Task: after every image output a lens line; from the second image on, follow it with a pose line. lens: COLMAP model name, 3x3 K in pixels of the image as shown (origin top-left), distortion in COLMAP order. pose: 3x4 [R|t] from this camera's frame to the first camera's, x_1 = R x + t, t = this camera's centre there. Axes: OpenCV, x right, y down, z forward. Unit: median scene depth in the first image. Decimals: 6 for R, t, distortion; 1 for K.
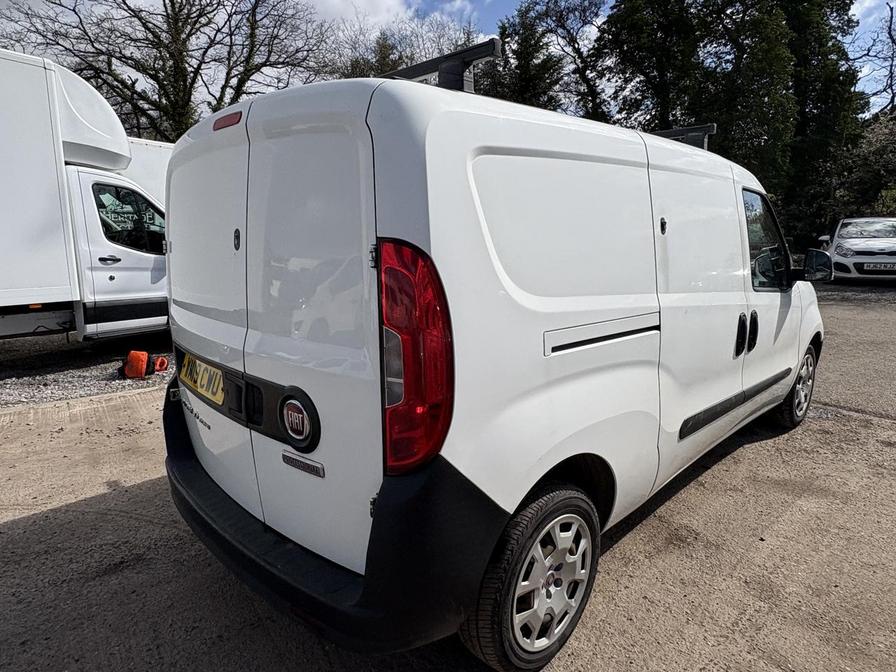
lens RADIAL K [[546.9, 0, 452.7], [0, 546.9, 336.8], [0, 0, 1]] dist [0.002636, 0.002695]
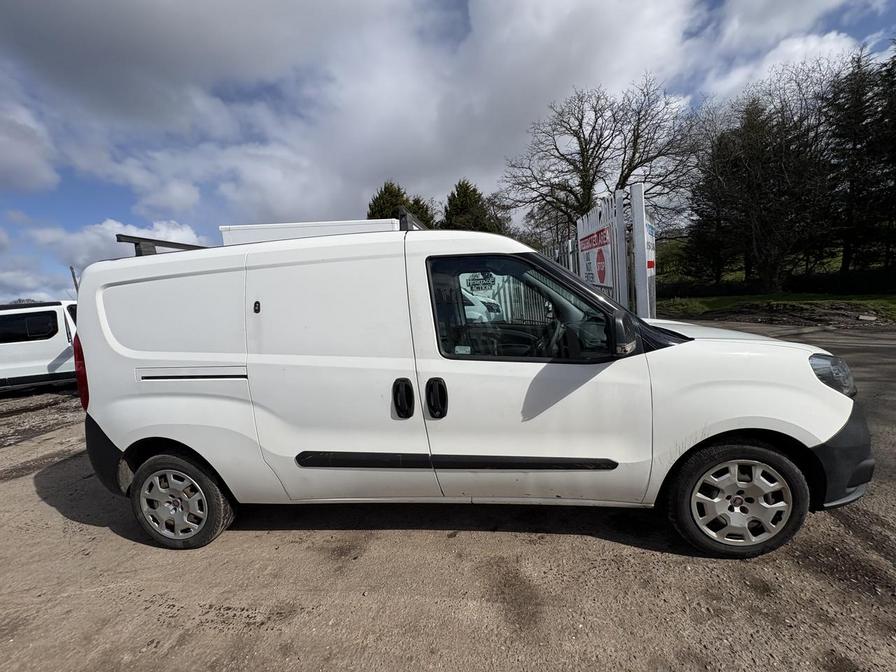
lens RADIAL K [[354.6, 0, 447.2], [0, 354.6, 334.9], [0, 0, 1]] dist [-0.000251, 0.000205]
pose [[0.620092, 0.058225, -0.782365, 1.351374], [-0.084222, 0.996419, 0.007401, -0.169252], [0.779995, 0.061303, 0.622776, 0.767759]]
